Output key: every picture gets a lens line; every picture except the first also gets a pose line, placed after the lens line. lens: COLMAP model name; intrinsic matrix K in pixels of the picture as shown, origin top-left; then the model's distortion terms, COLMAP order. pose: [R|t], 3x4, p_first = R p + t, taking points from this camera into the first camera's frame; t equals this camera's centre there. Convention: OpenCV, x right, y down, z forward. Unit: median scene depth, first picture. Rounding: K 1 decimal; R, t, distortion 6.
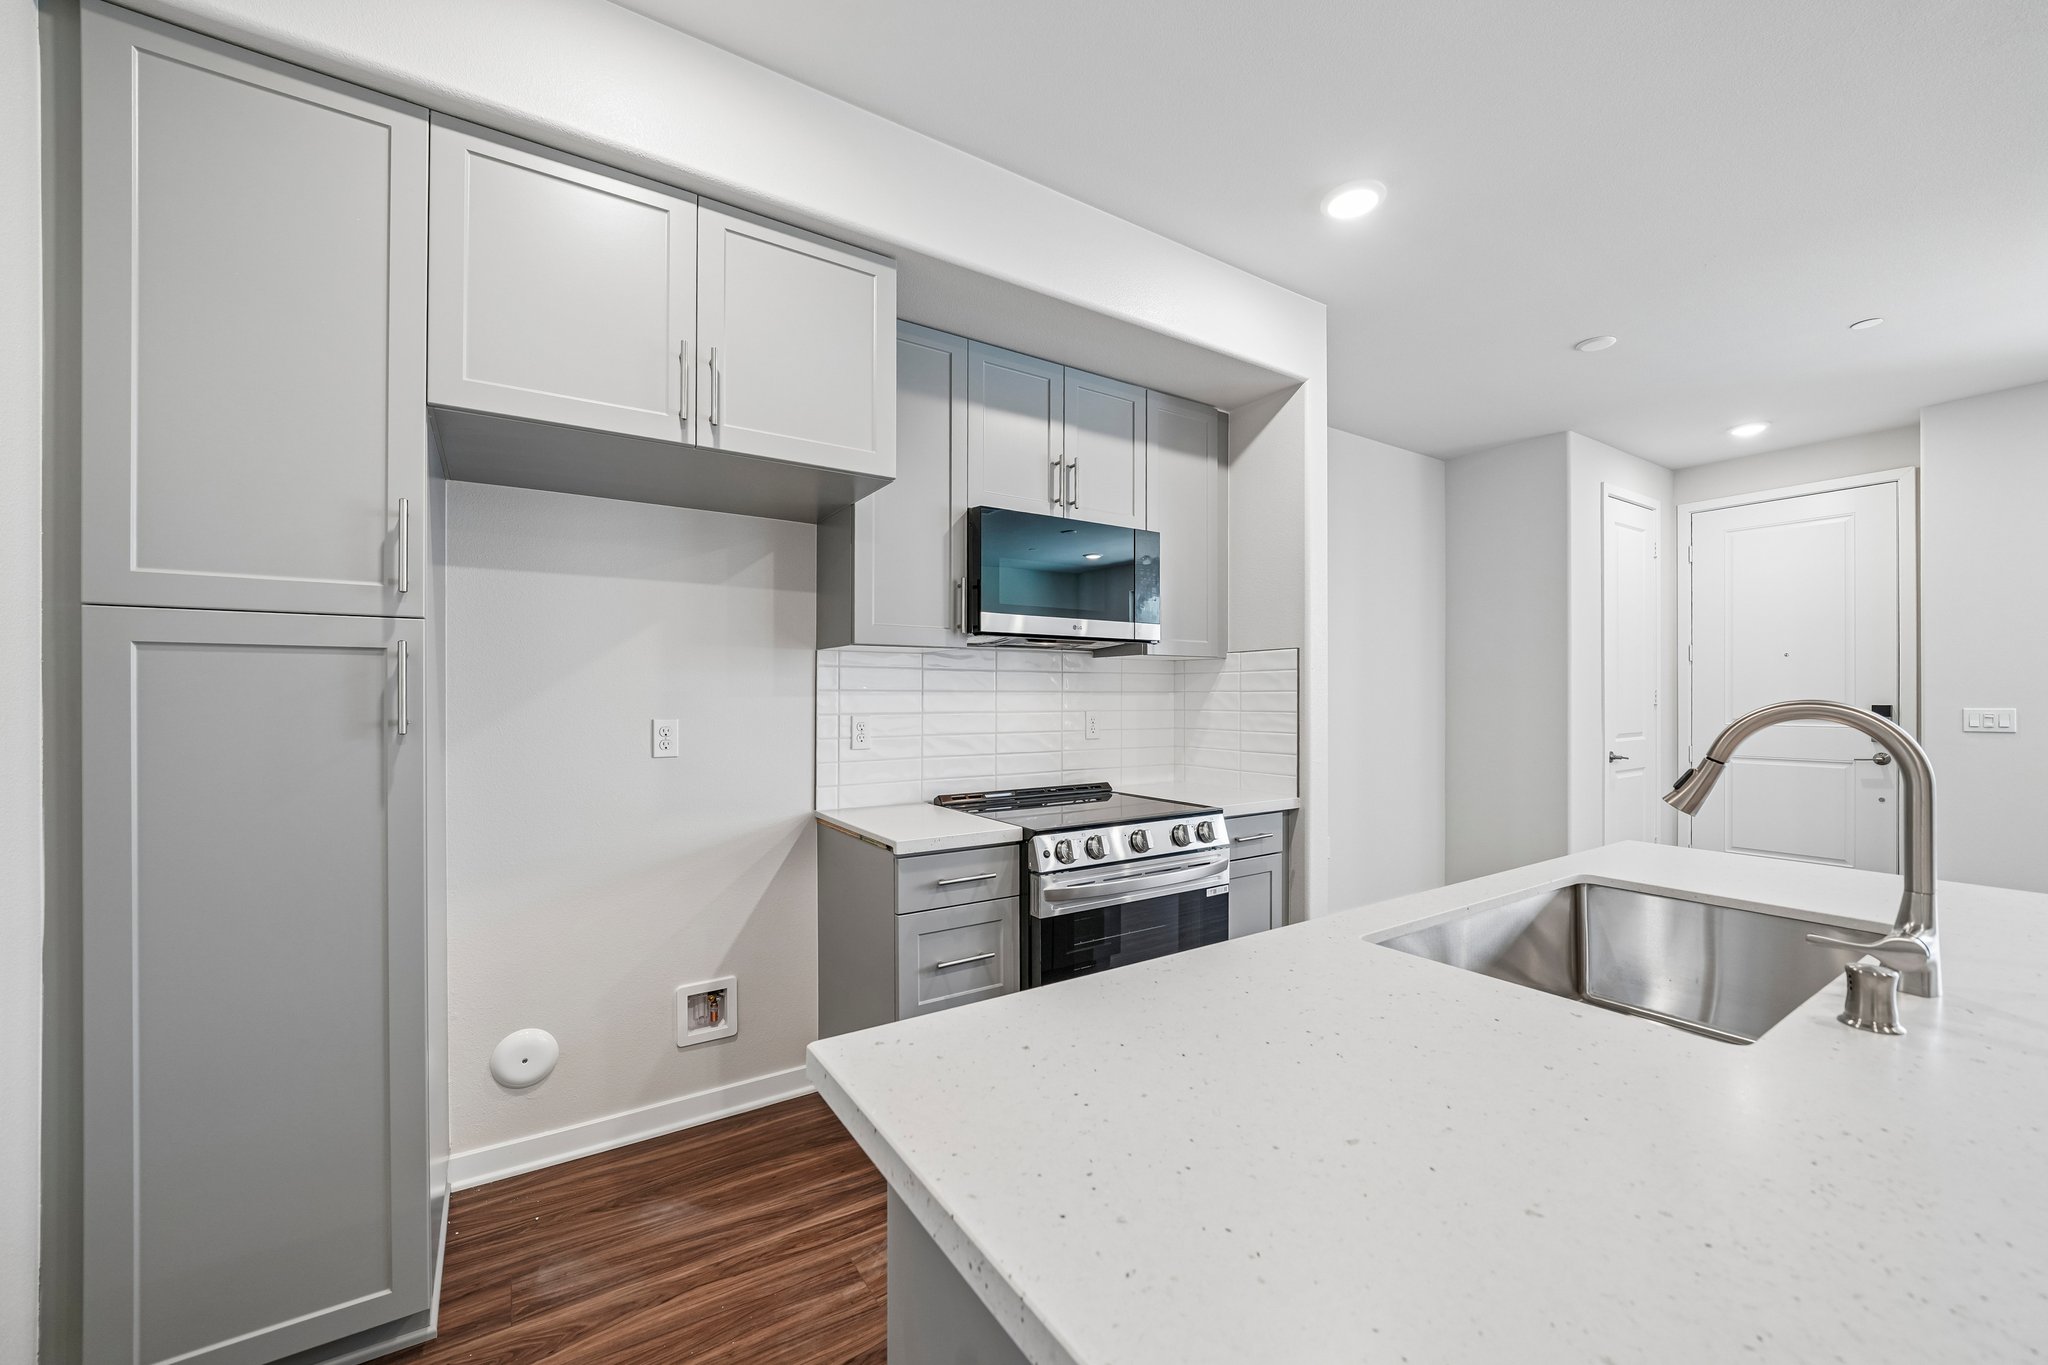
lens RADIAL K [[780.5, 0, 994.0], [0, 780.5, 697.3], [0, 0, 1]] dist [-0.003876, -0.000200]
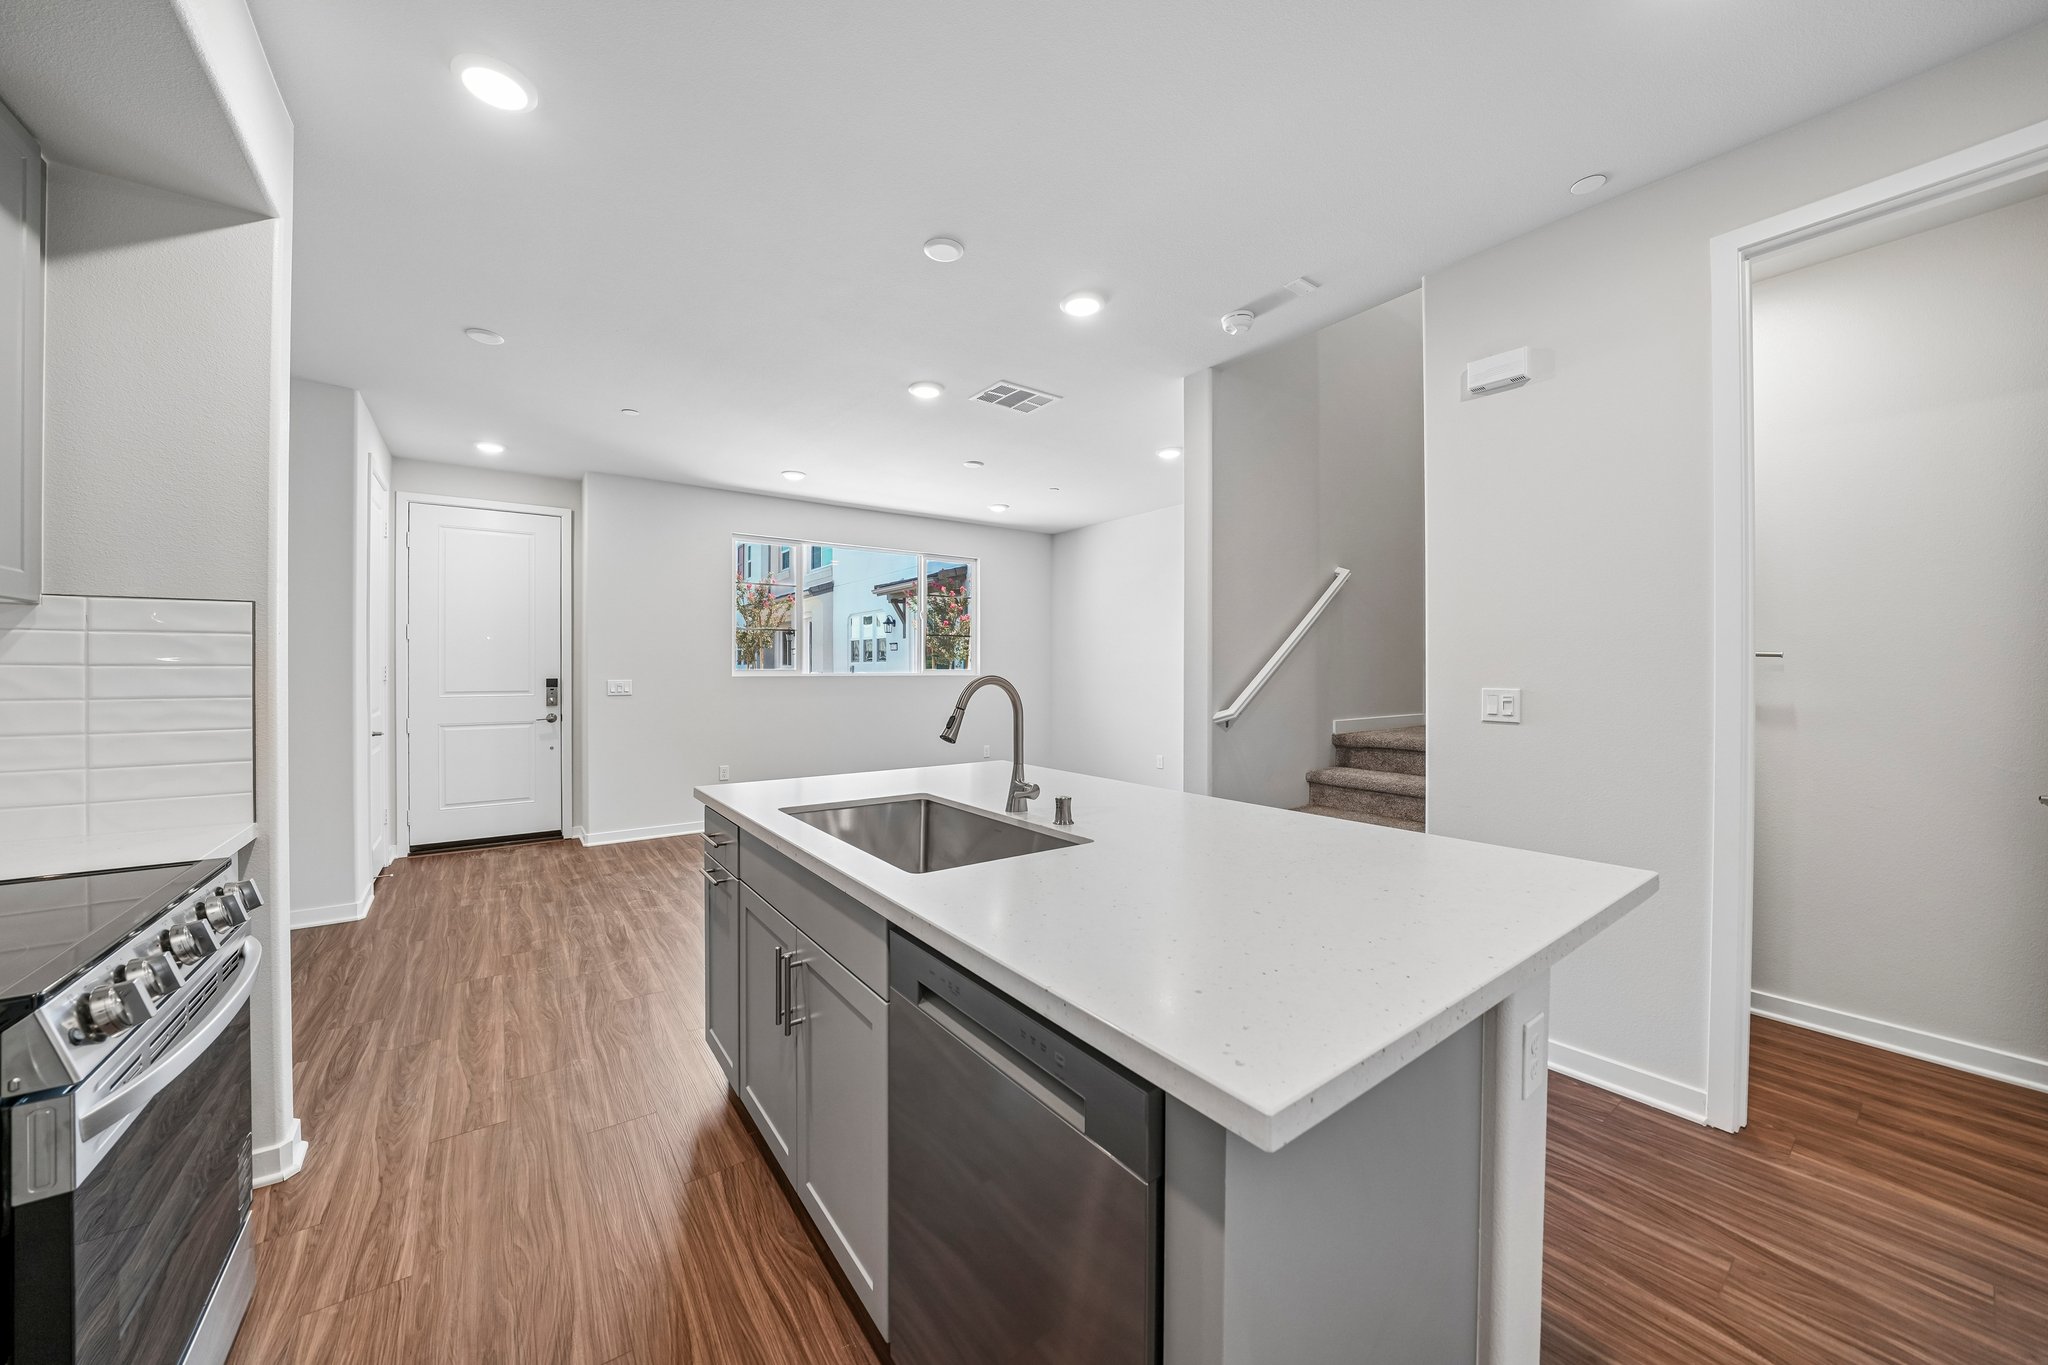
lens RADIAL K [[737.7, 0, 1025.7], [0, 737.7, 672.2], [0, 0, 1]] dist [-0.018590, 0.001174]
pose [[-0.071547, -0.000934, 0.997437, -0.306077], [0.003107, 0.999995, 0.001159, -0.001088], [-0.997432, 0.003182, -0.071544, 0.414000]]
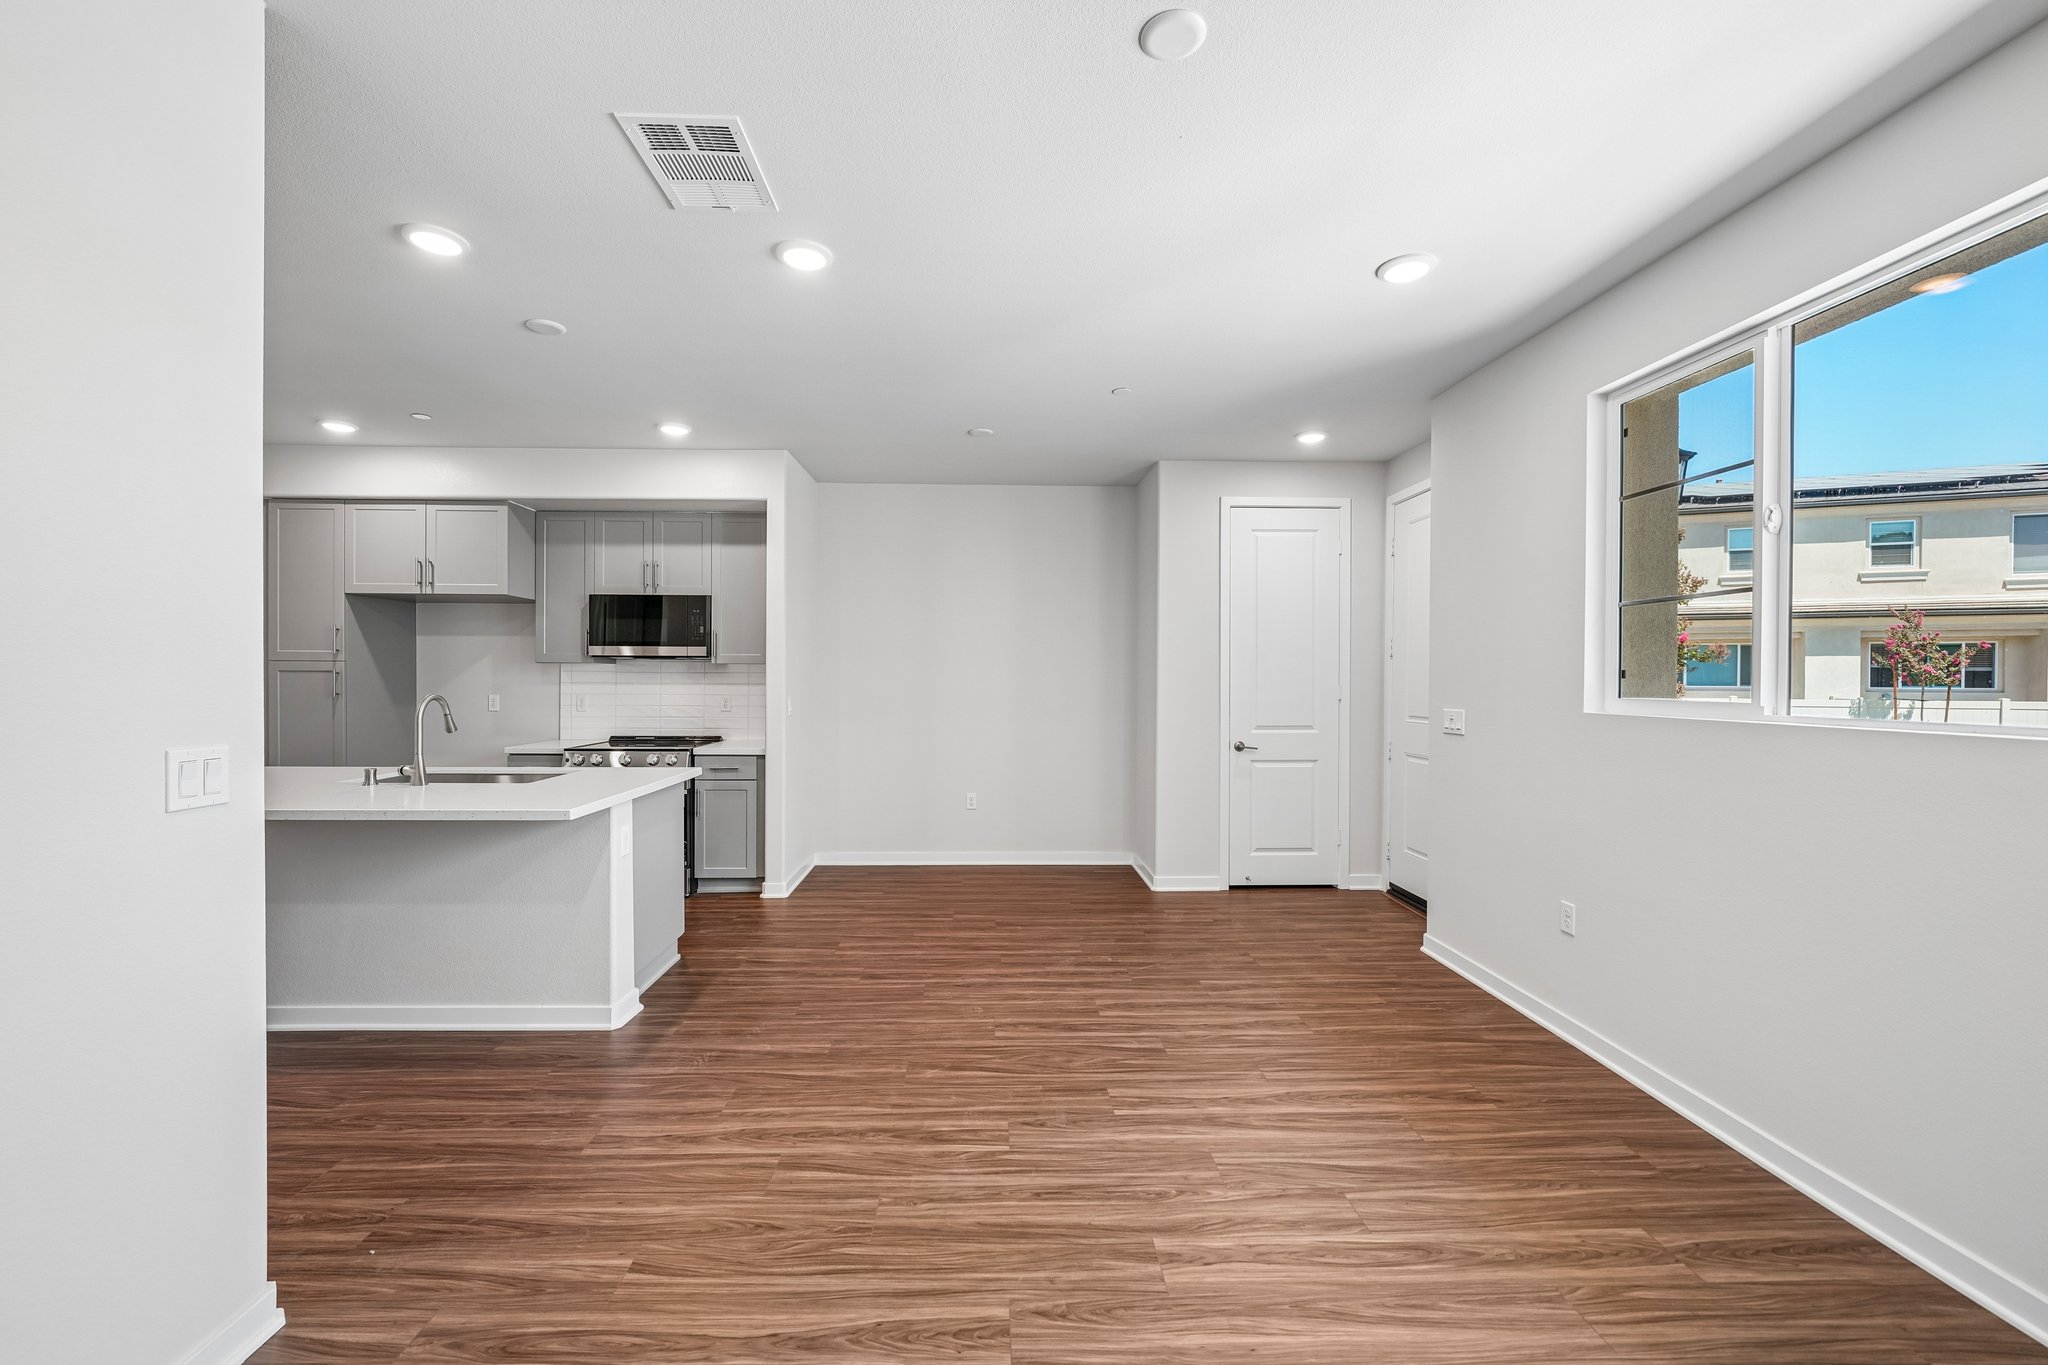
lens RADIAL K [[780.5, 0, 990.5], [0, 780.5, 683.7], [0, 0, 1]] dist [-0.003876, -0.000200]
pose [[0.851963, 0.010667, -0.523493, 1.832048], [-0.008101, 0.999941, 0.007191, -0.029704], [0.523539, -0.001886, 0.852000, -0.191122]]
